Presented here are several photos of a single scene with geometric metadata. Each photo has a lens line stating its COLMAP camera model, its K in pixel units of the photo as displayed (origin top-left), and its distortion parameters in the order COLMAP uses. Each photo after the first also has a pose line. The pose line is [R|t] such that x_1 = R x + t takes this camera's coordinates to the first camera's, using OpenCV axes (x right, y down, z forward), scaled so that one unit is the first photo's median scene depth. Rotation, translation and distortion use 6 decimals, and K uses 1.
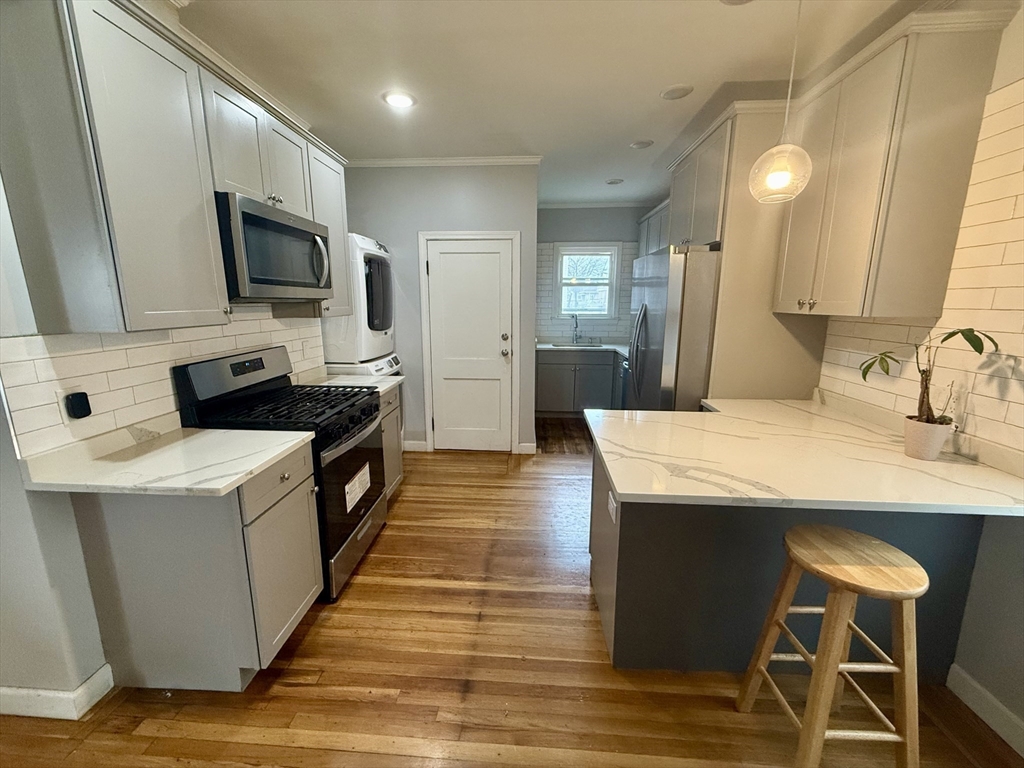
lens RADIAL K [[407.0, 0, 509.1], [0, 407.0, 382.8], [0, 0, 1]] dist [-0.000674, -0.000663]
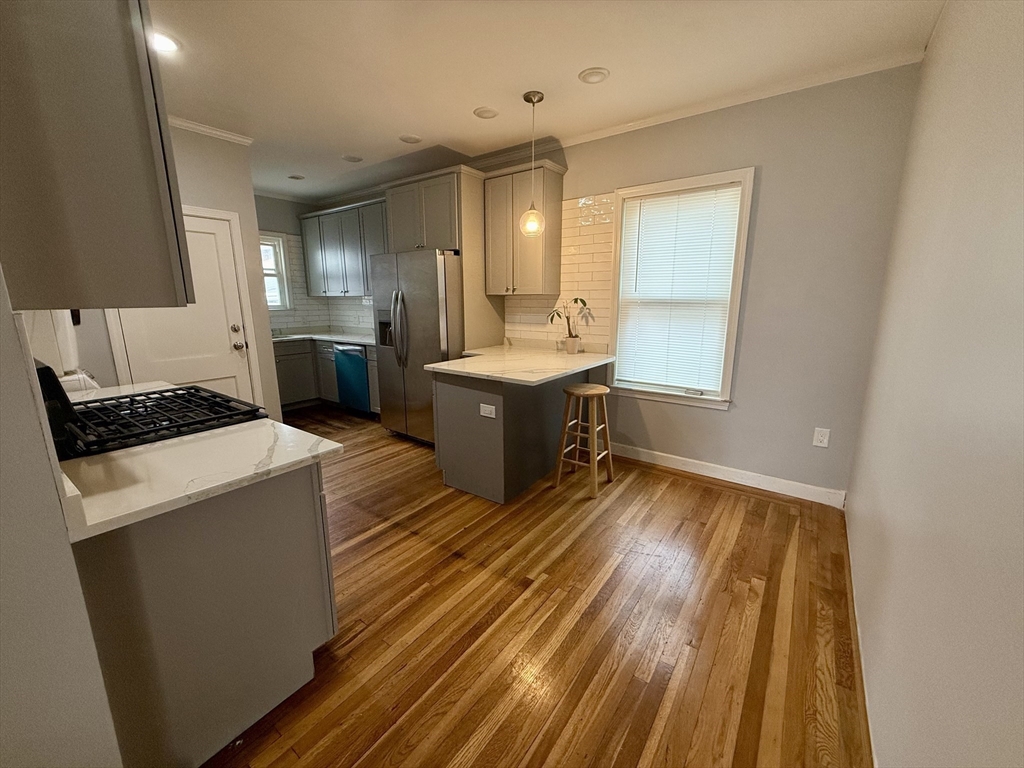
lens RADIAL K [[407.0, 0, 506.7], [0, 407.0, 382.3], [0, 0, 1]] dist [-0.000674, -0.000663]
pose [[0.542995, -0.175280, 0.821239, -0.761669], [0.171180, 0.980542, 0.096098, 0.036728], [-0.822103, 0.088399, 0.562434, 0.007259]]
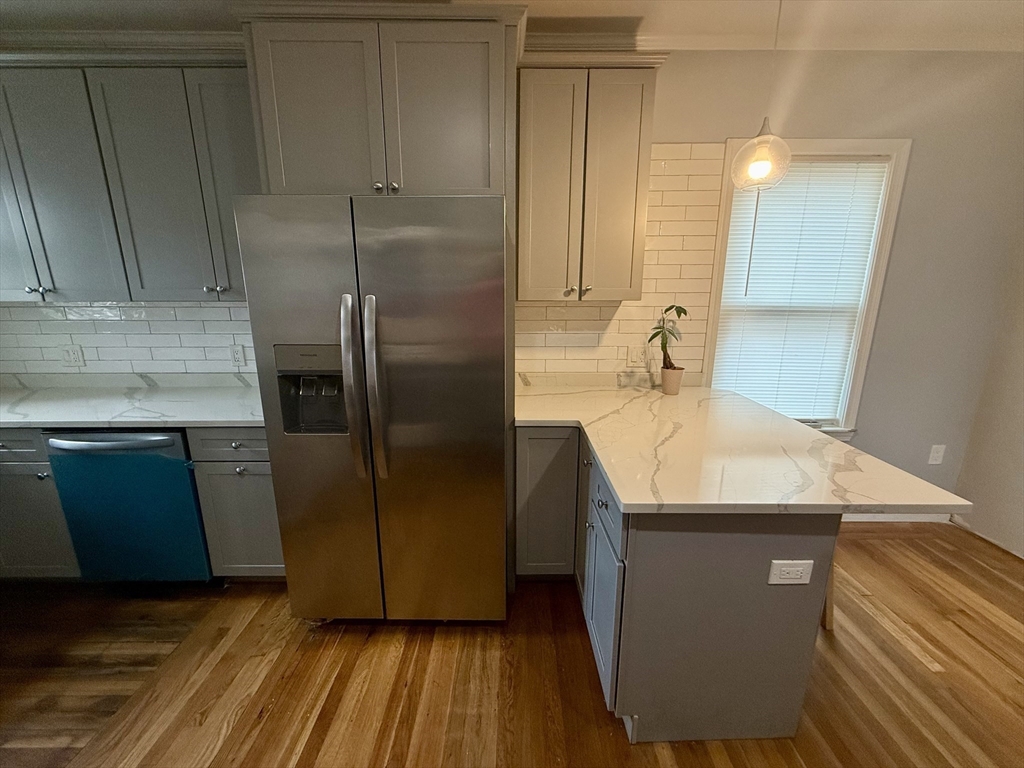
lens RADIAL K [[407.0, 0, 506.2], [0, 407.0, 382.8], [0, 0, 1]] dist [-0.000674, -0.000663]
pose [[-0.066165, -0.228032, 0.971403, -0.253877], [0.198619, 0.951044, 0.236782, -0.216943], [-0.977841, 0.208606, -0.017634, 1.073929]]
